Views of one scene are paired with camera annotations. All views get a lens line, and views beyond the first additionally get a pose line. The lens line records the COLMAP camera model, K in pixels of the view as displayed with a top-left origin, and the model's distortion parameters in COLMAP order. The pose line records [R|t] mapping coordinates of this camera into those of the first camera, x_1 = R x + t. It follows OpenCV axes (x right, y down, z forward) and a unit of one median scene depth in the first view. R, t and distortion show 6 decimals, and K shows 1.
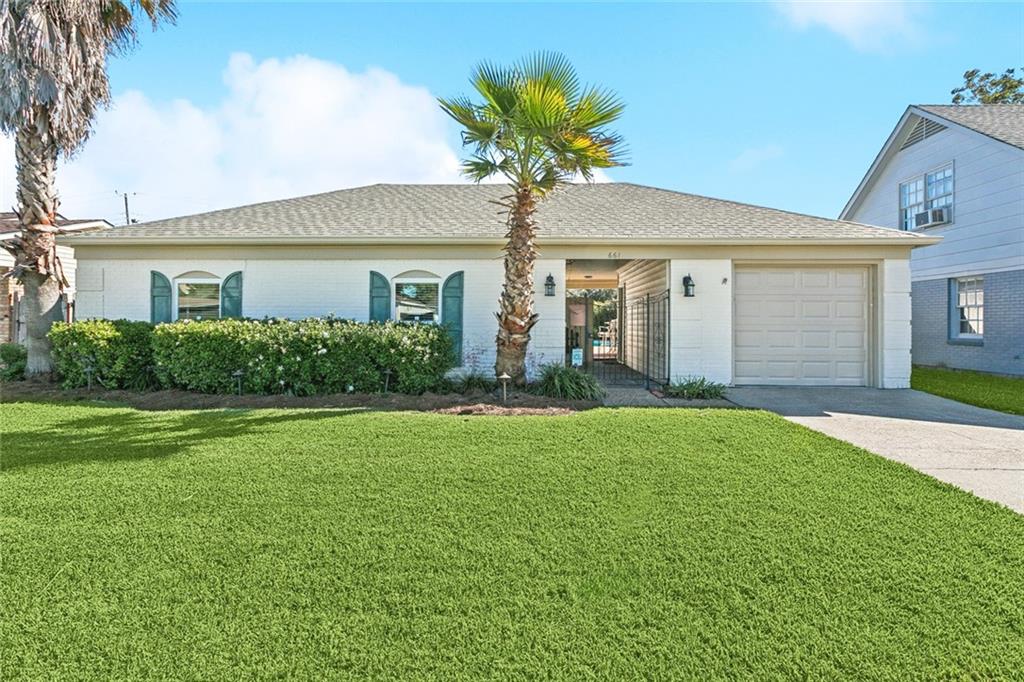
lens RADIAL K [[484.7, 0, 513.3], [0, 484.7, 325.7], [0, 0, 1]] dist [-0.004018, -0.001129]
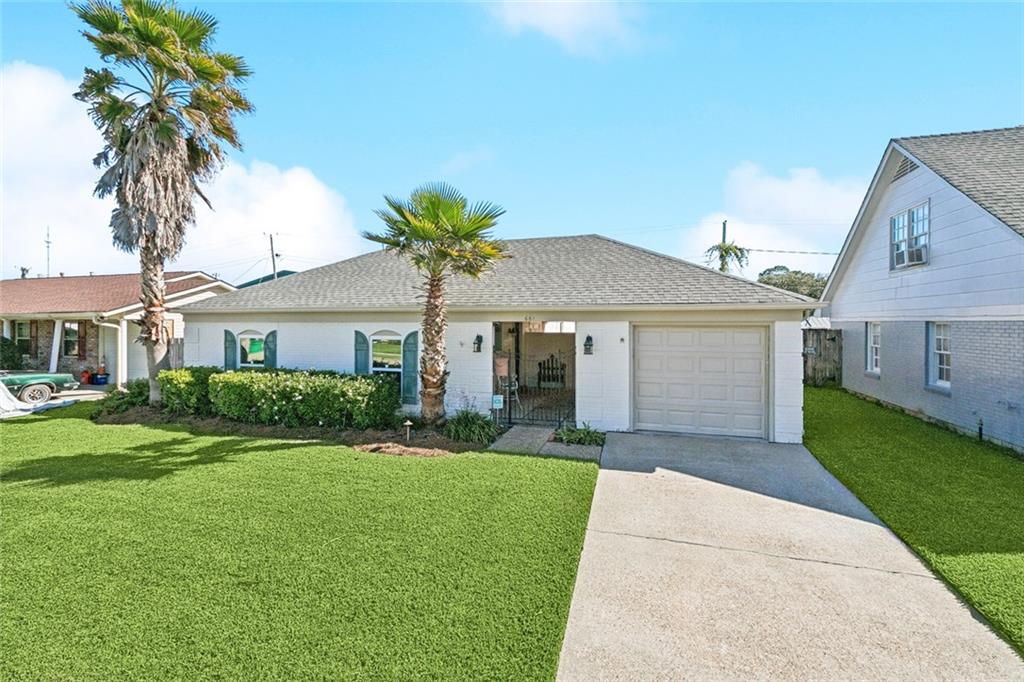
lens RADIAL K [[467.1, 0, 508.0], [0, 467.1, 320.2], [0, 0, 1]] dist [0.002647, 0.000490]
pose [[0.965780, -0.005564, -0.259302, 0.514915], [0.005622, 0.999984, -0.000517, -0.157805], [0.259301, -0.000959, 0.965796, -0.166805]]
